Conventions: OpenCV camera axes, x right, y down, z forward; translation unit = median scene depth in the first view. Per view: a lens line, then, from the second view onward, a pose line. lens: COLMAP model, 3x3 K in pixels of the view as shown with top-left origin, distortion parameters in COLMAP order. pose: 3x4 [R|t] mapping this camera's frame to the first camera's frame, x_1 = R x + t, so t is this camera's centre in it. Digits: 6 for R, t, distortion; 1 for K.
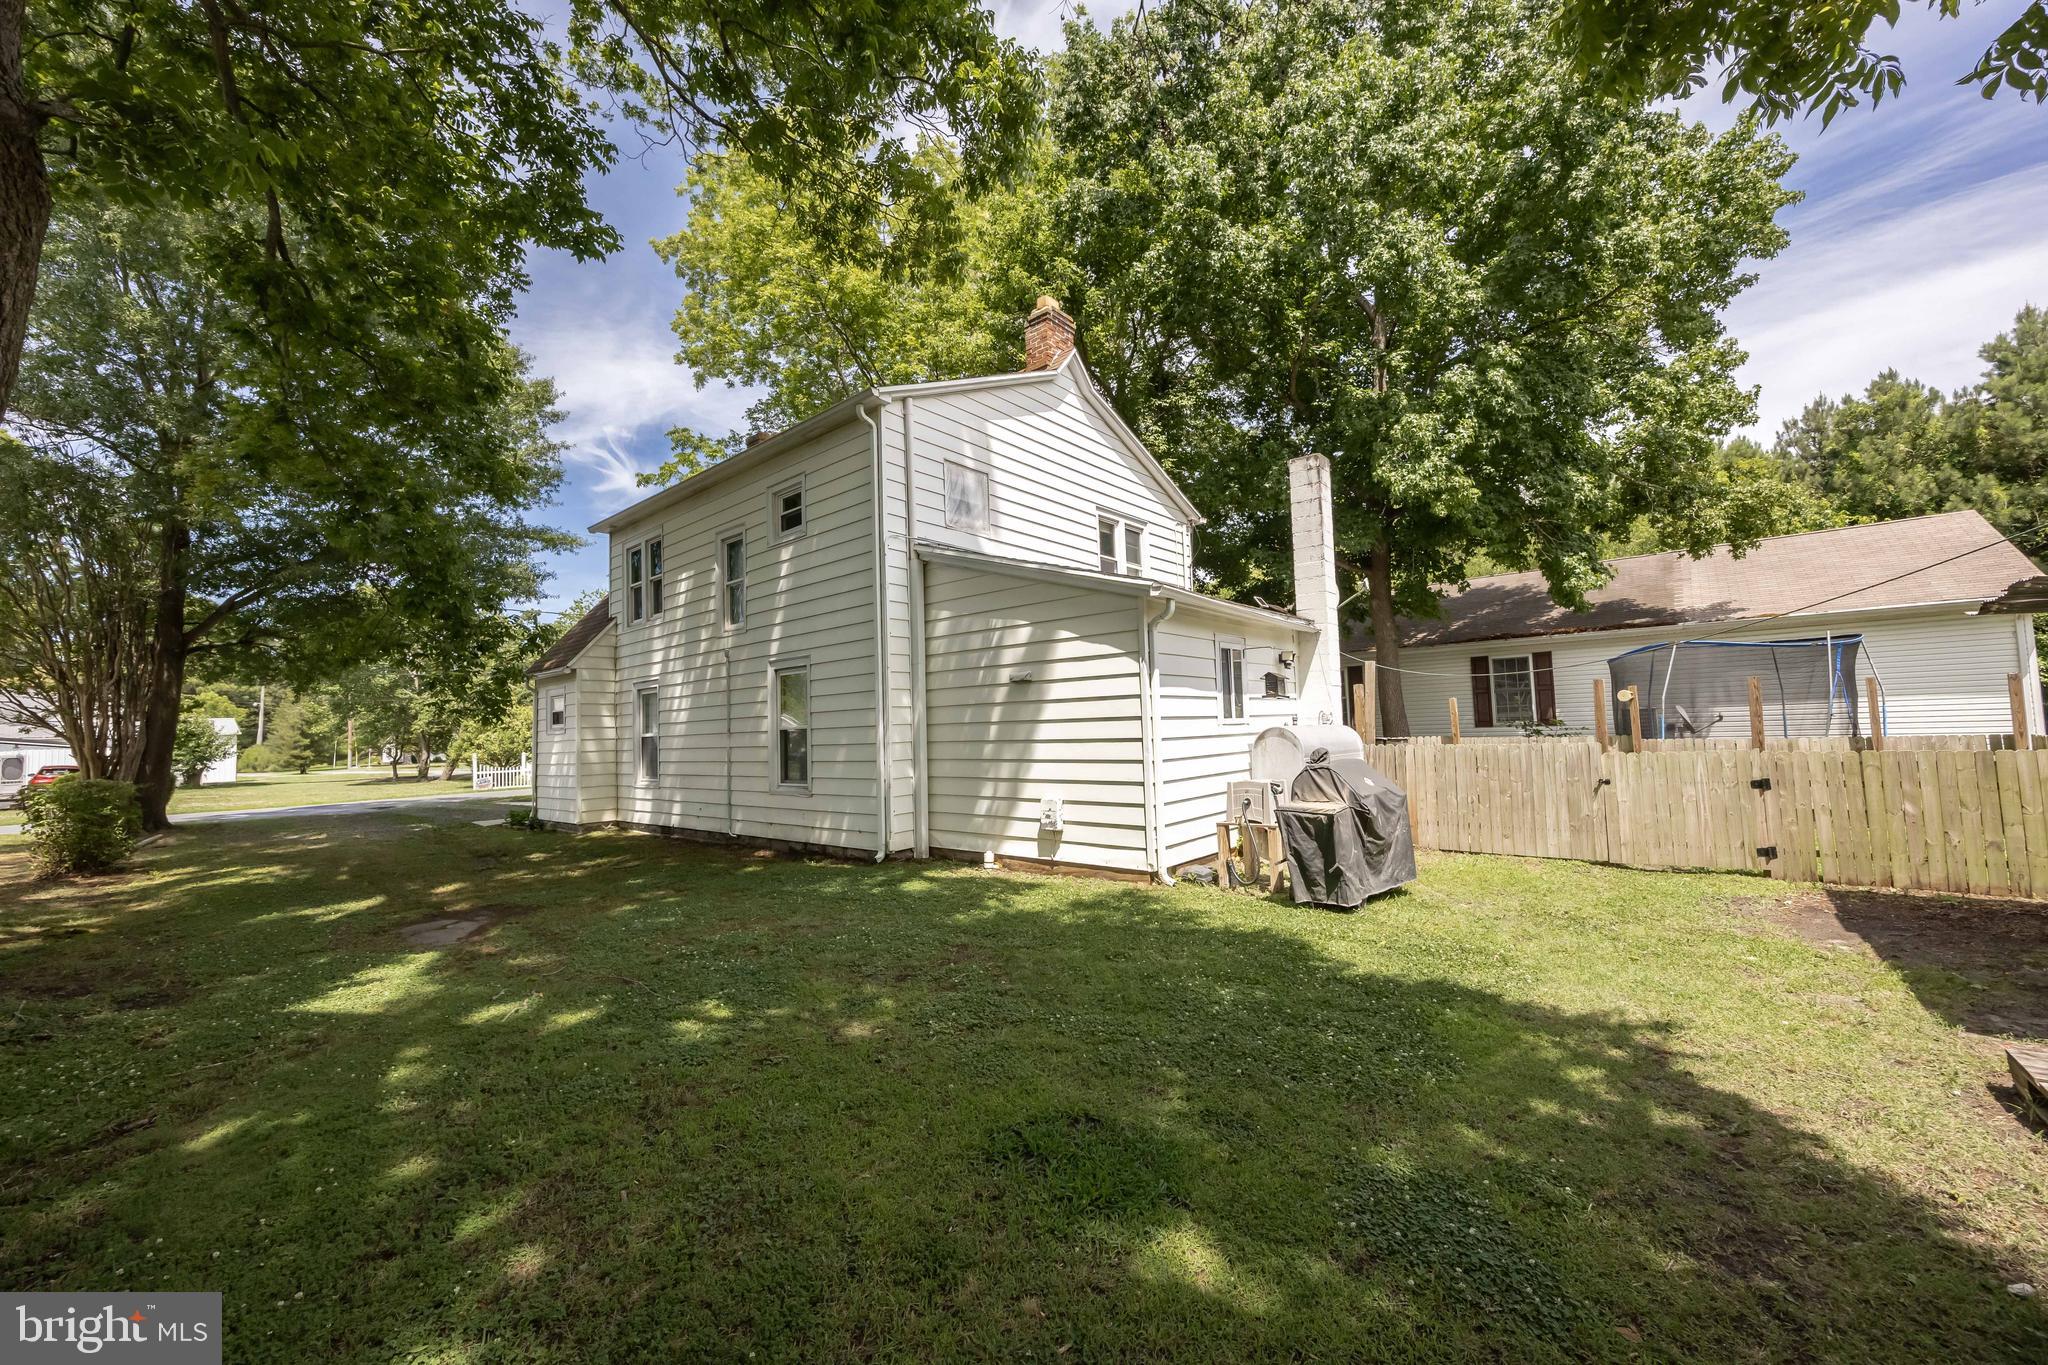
lens RADIAL K [[756.9, 0, 1024.0], [0, 756.9, 682.5], [0, 0, 1]] dist [-0.012653, -0.000296]
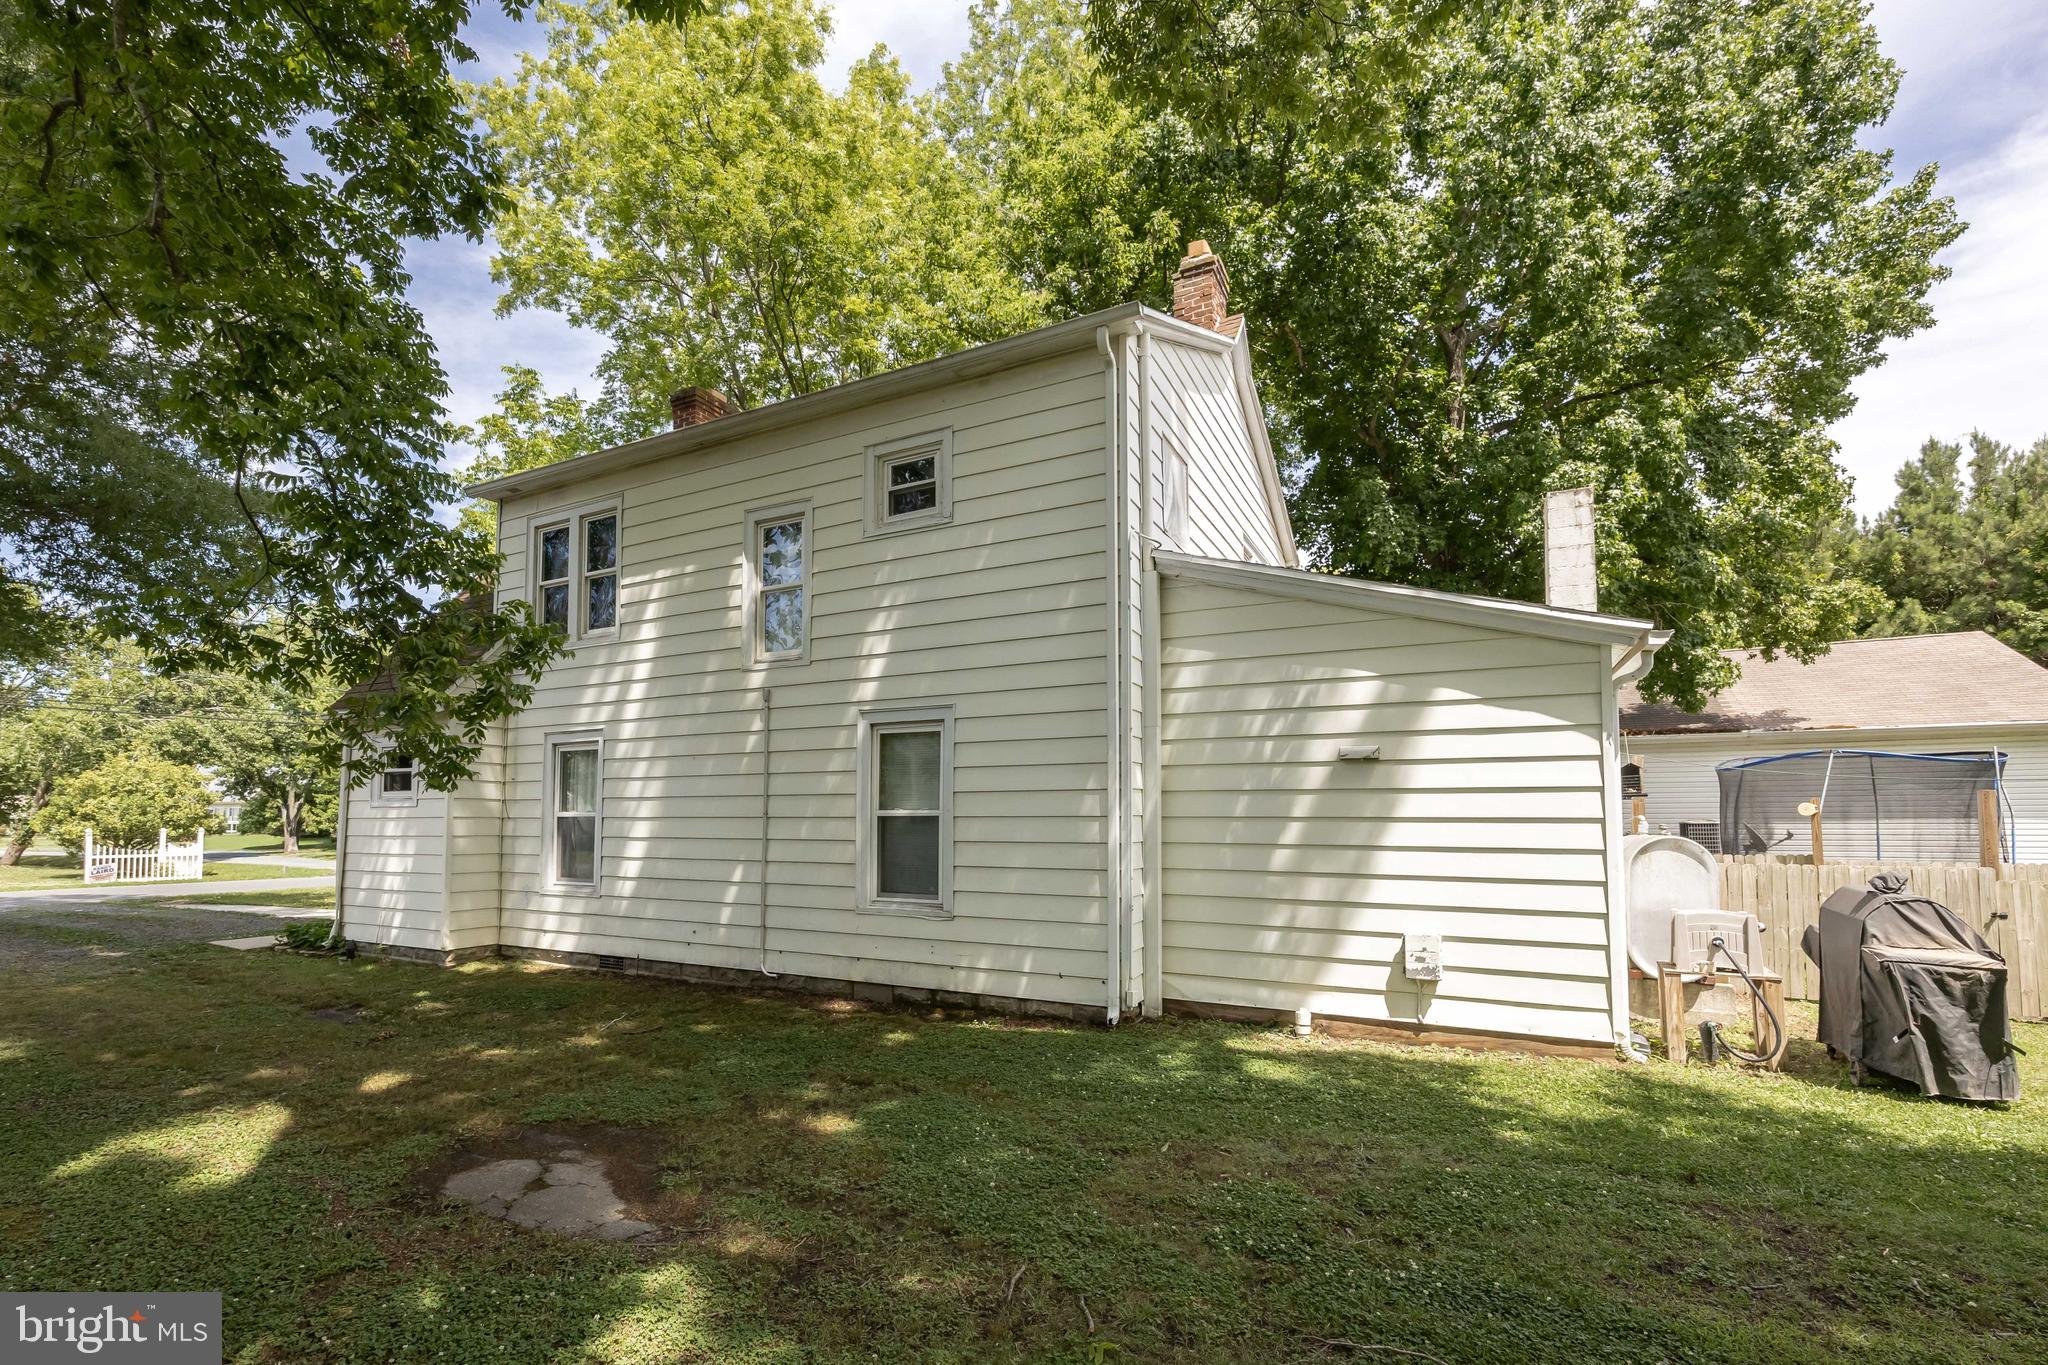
lens RADIAL K [[886.7, 0, 976.5], [0, 886.7, 765.7], [0, 0, 1]] dist [-0.011712, 0.000163]
pose [[0.976982, 0.046391, 0.208219, -0.407786], [-0.046522, 0.998908, -0.004268, 0.018799], [-0.208189, -0.005518, 0.978073, 0.233504]]
